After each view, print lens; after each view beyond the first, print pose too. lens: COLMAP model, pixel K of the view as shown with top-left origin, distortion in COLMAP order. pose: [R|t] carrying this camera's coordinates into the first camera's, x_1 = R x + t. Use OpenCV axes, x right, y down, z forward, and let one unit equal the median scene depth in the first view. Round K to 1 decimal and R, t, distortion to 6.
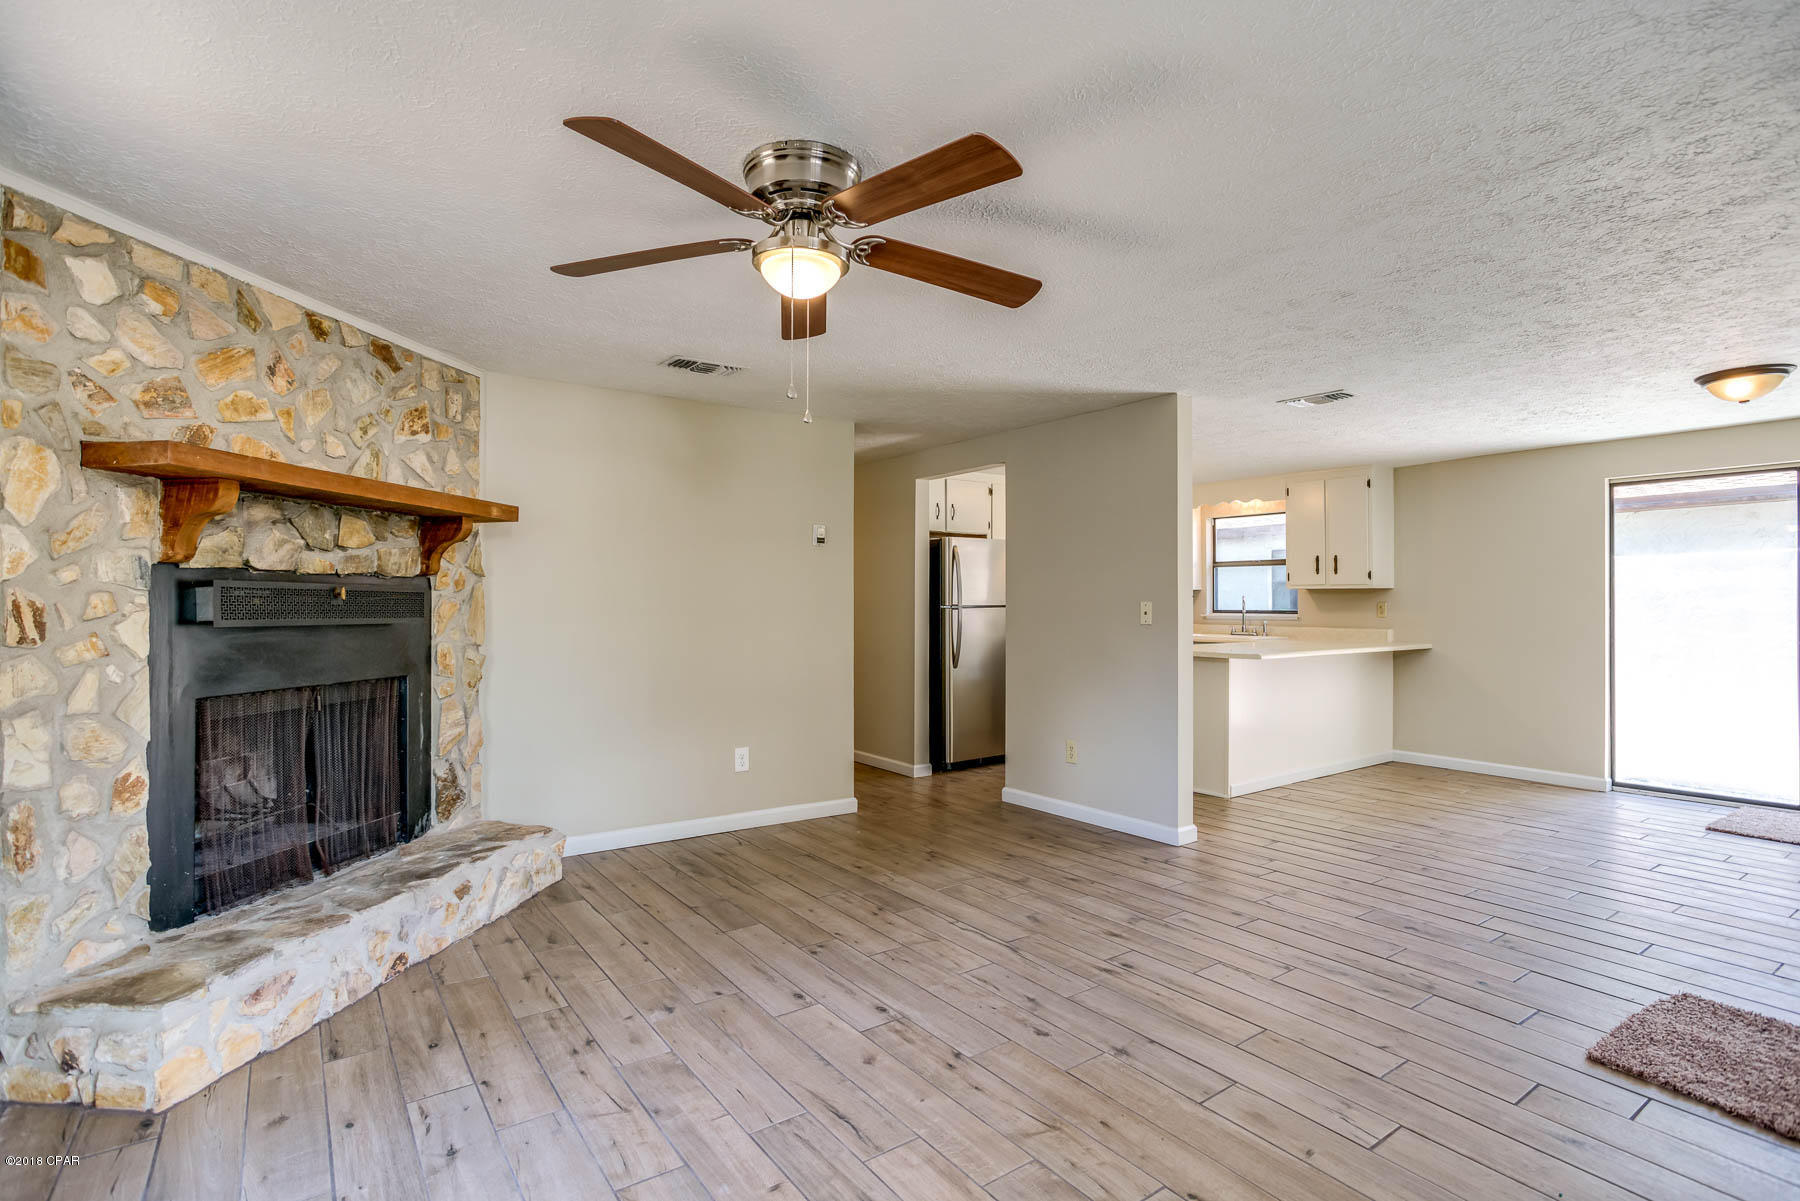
lens RADIAL K [[877.7, 0, 888.3], [0, 877.7, 595.0], [0, 0, 1]] dist [-0.008033, 0.002888]
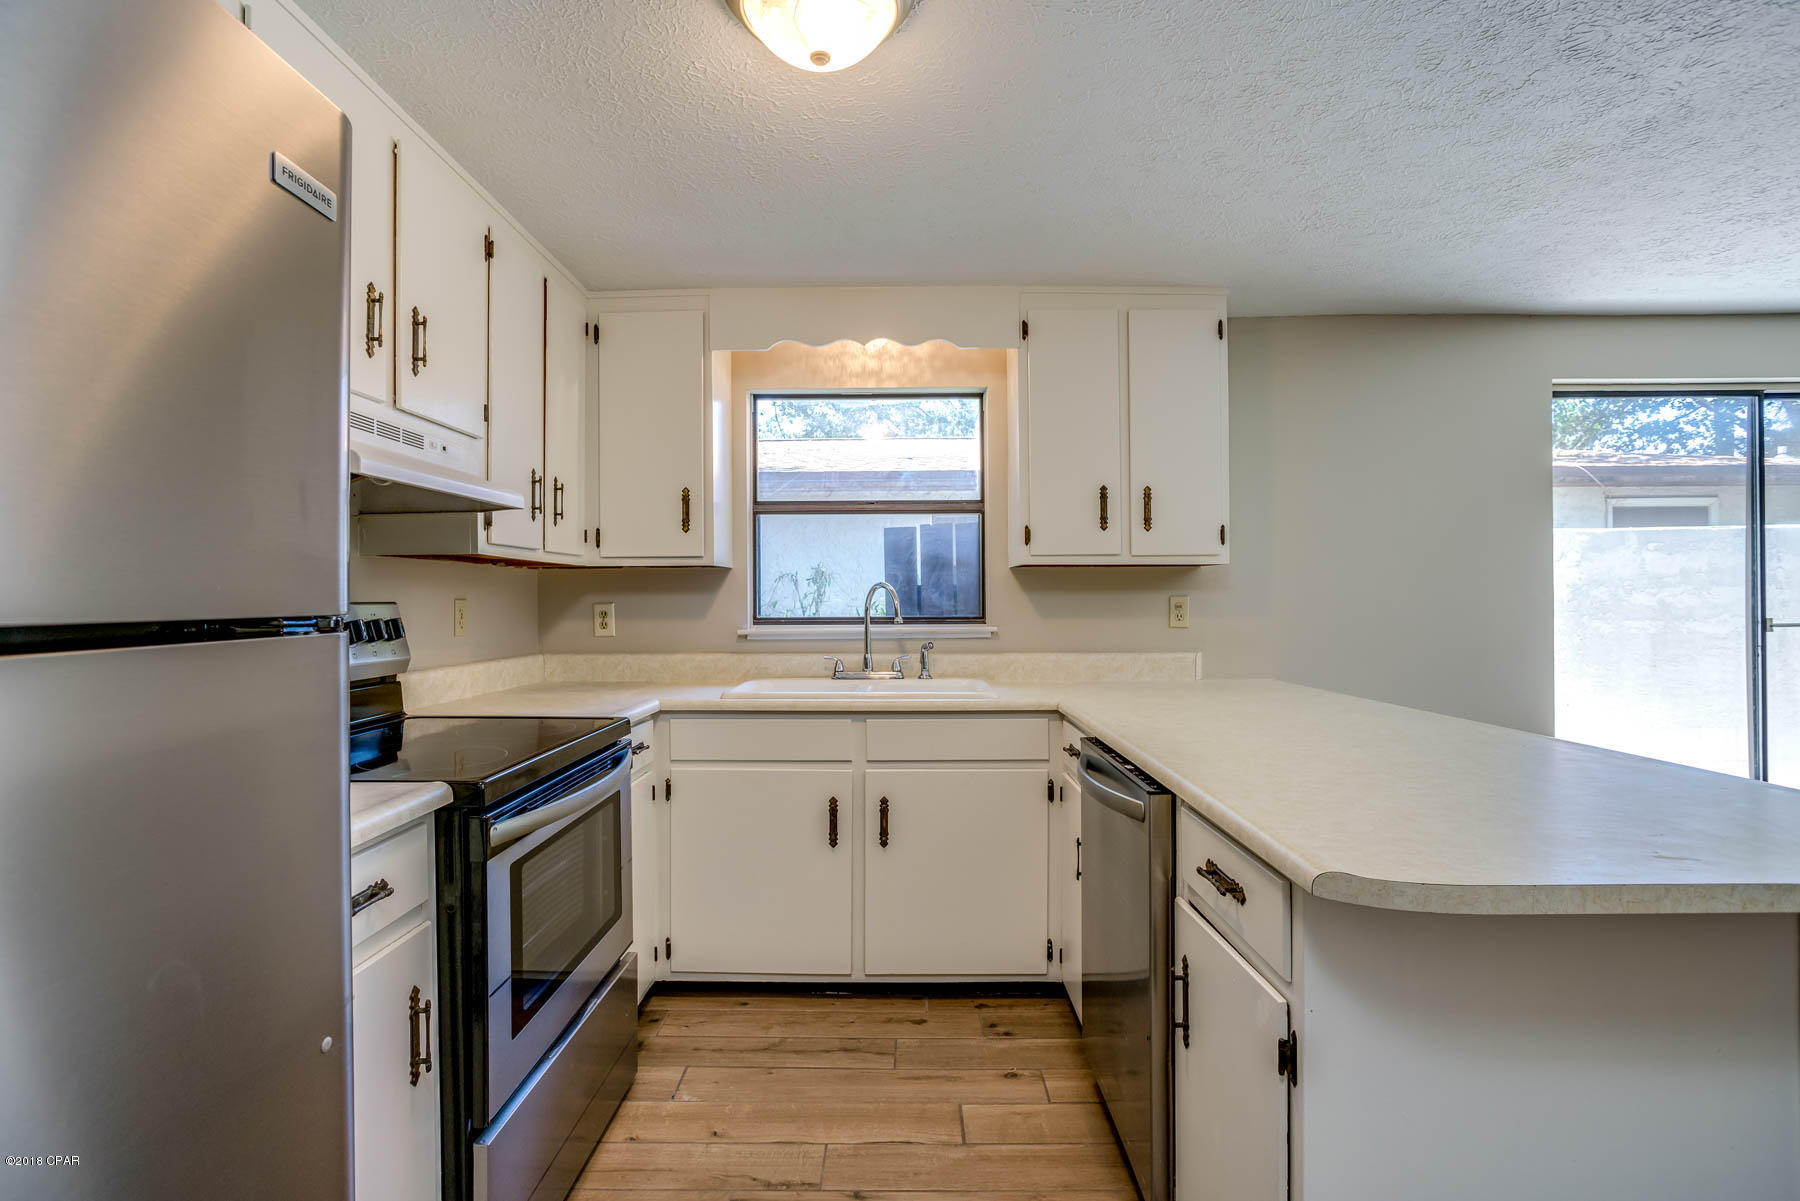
lens RADIAL K [[874.8, 0, 899.3], [0, 874.8, 598.3], [0, 0, 1]] dist [0.003072, 0.000509]
pose [[0.578286, 0.000221, 0.815834, 0.081683], [-0.001603, 0.999998, 0.000866, 0.008639], [-0.815833, -0.001808, 0.578285, 0.787658]]
